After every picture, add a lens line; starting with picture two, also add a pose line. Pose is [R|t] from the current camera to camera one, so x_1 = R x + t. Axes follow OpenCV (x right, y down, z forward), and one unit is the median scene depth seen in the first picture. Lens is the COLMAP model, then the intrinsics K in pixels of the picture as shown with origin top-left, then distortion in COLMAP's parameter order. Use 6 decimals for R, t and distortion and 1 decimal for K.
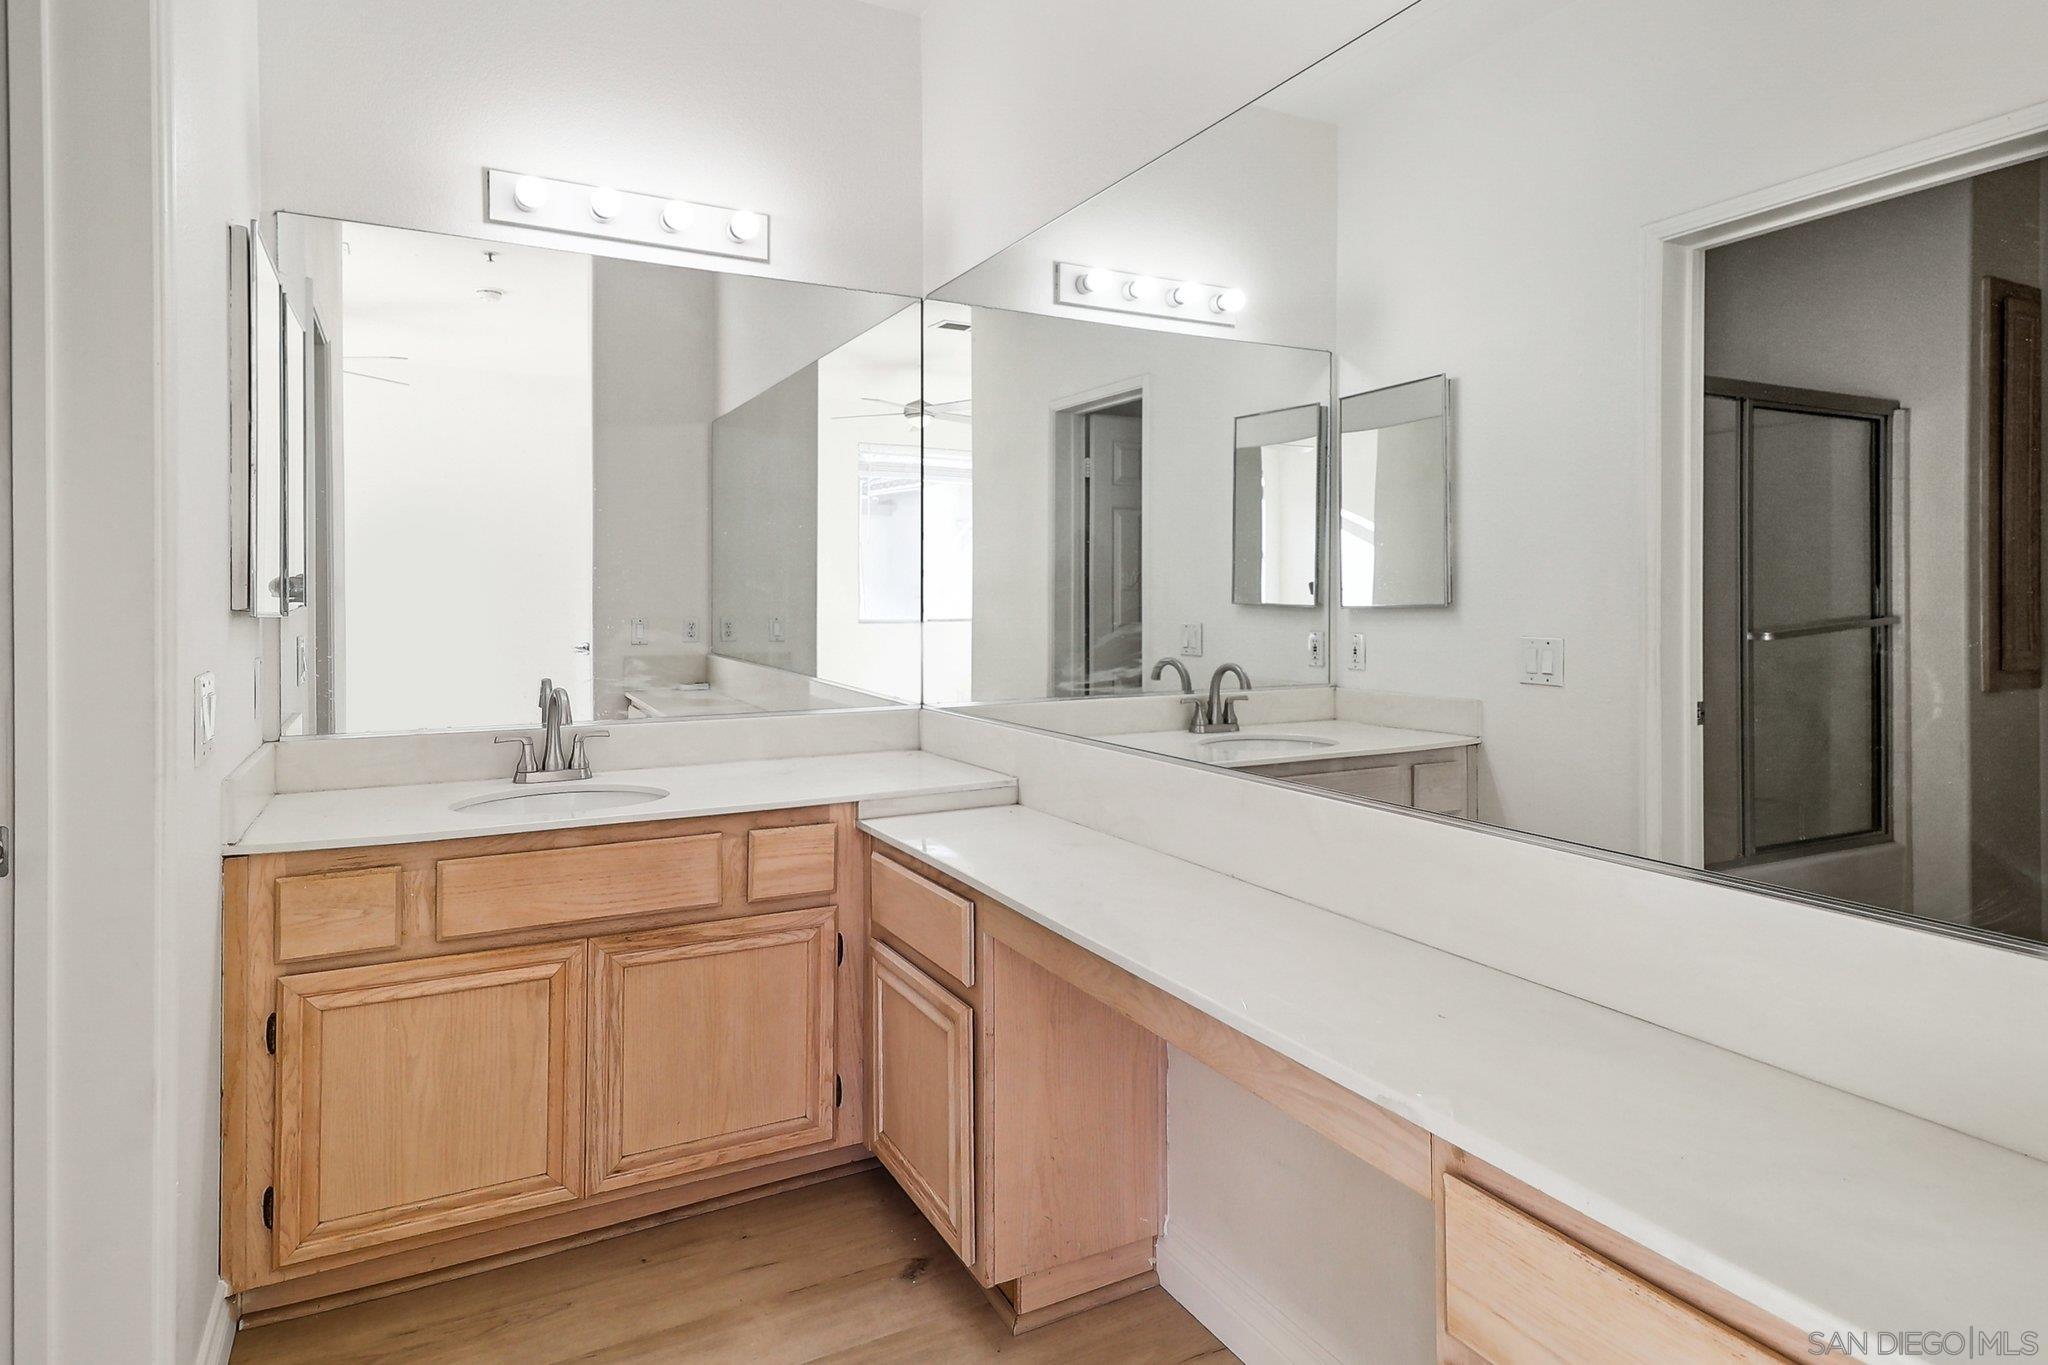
lens RADIAL K [[1082.5, 0, 1024.5], [0, 1082.5, 652.9], [0, 0, 1]] dist [-0.001238, -0.000413]
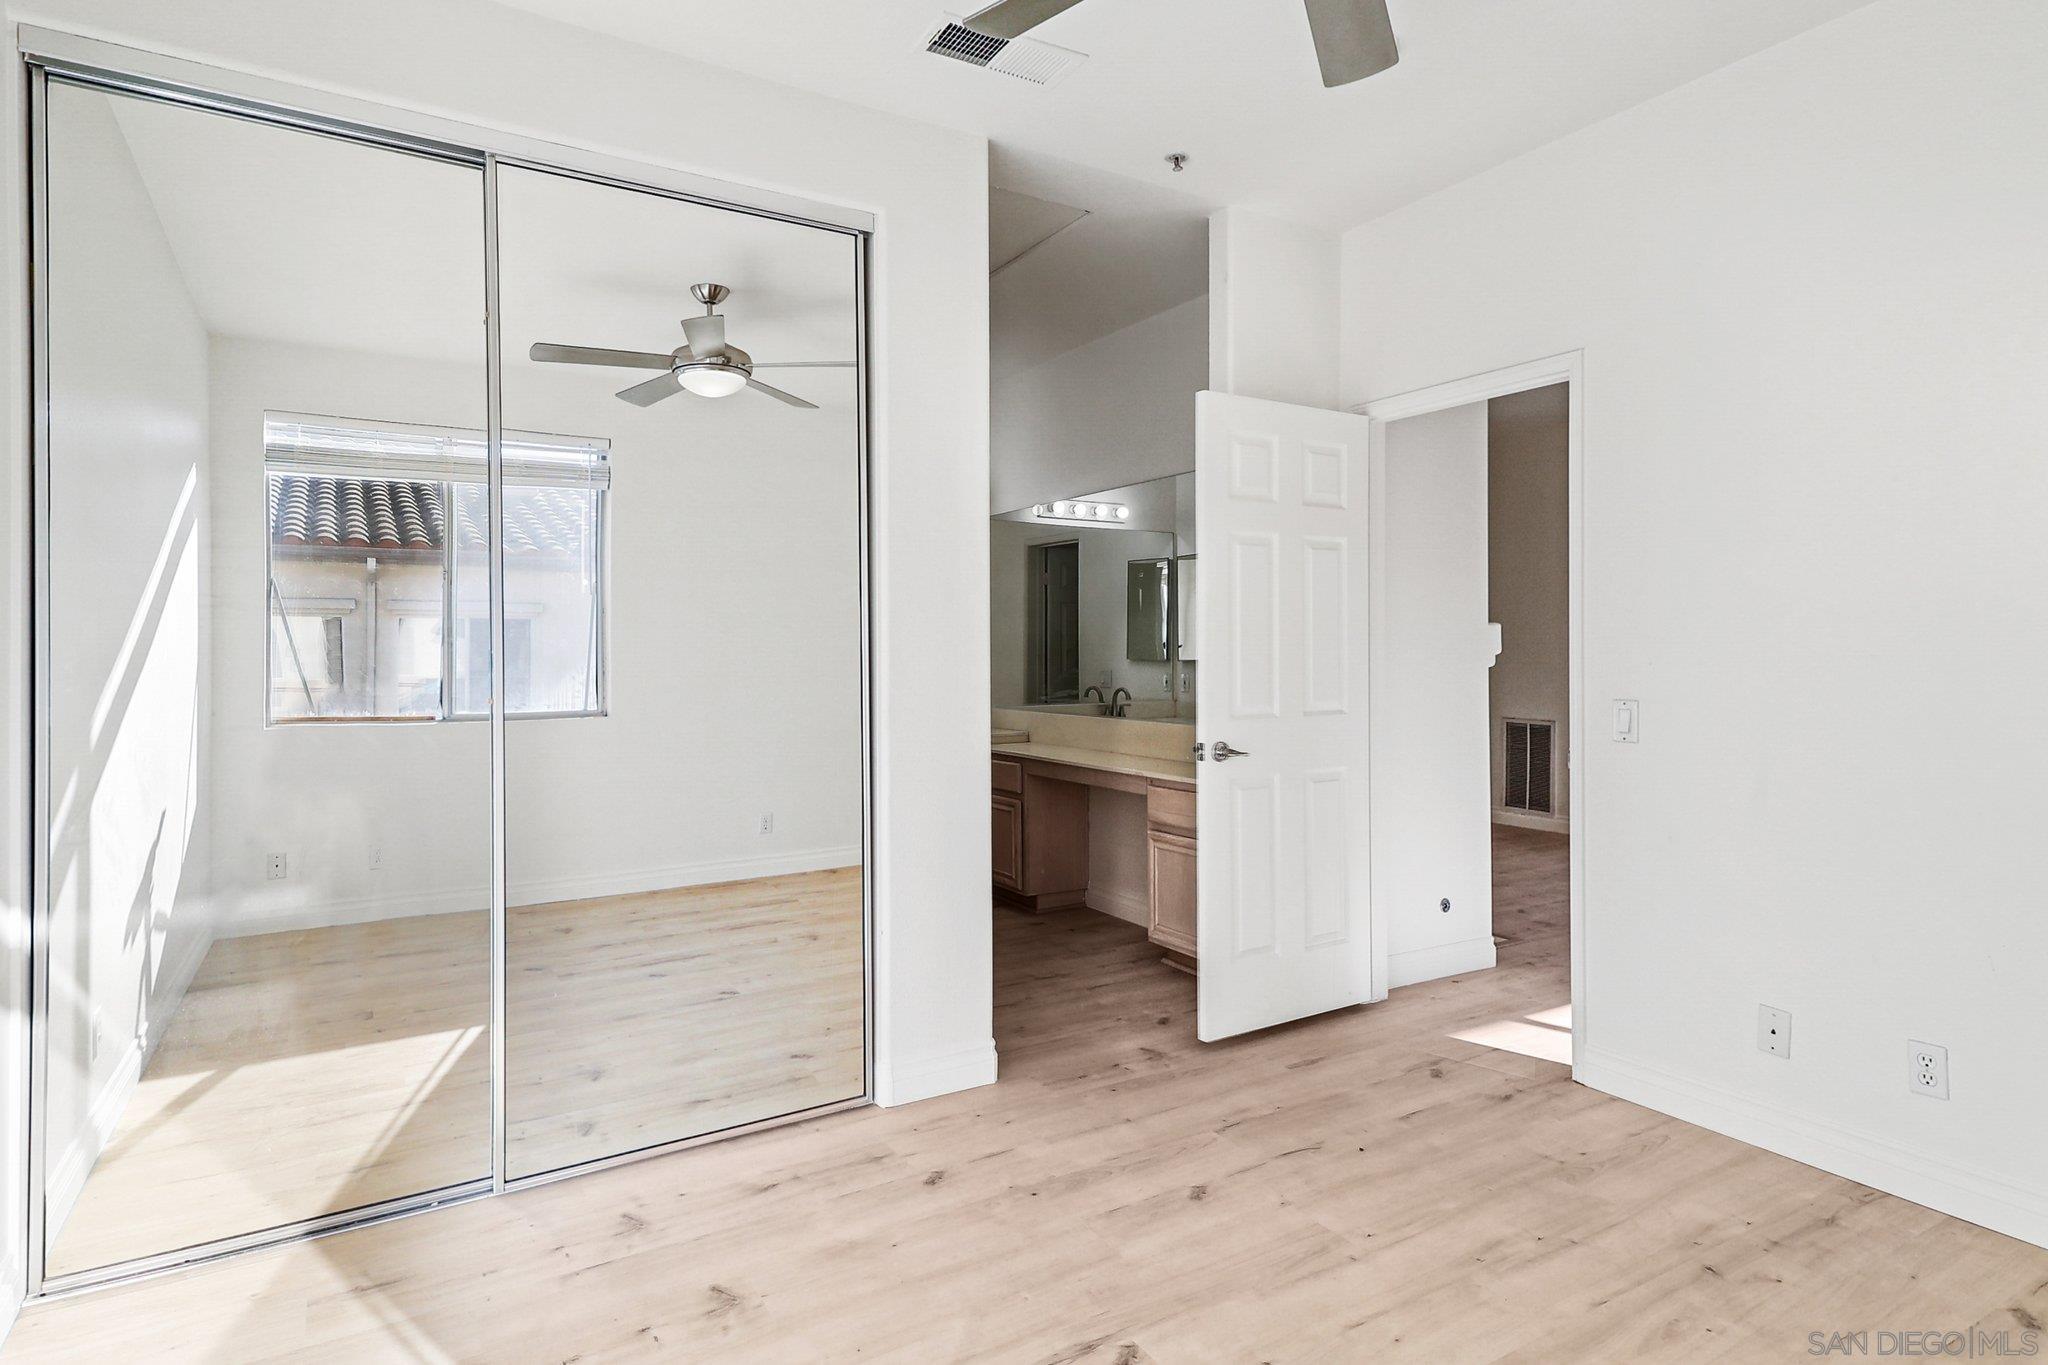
lens RADIAL K [[1082.5, 0, 1024.5], [0, 1082.5, 652.9], [0, 0, 1]] dist [-0.001238, -0.000413]
pose [[0.998224, 0.001639, 0.059543, -0.117600], [0.001449, 0.998657, -0.051784, 0.049118], [-0.059548, 0.051779, 0.996882, -1.044418]]
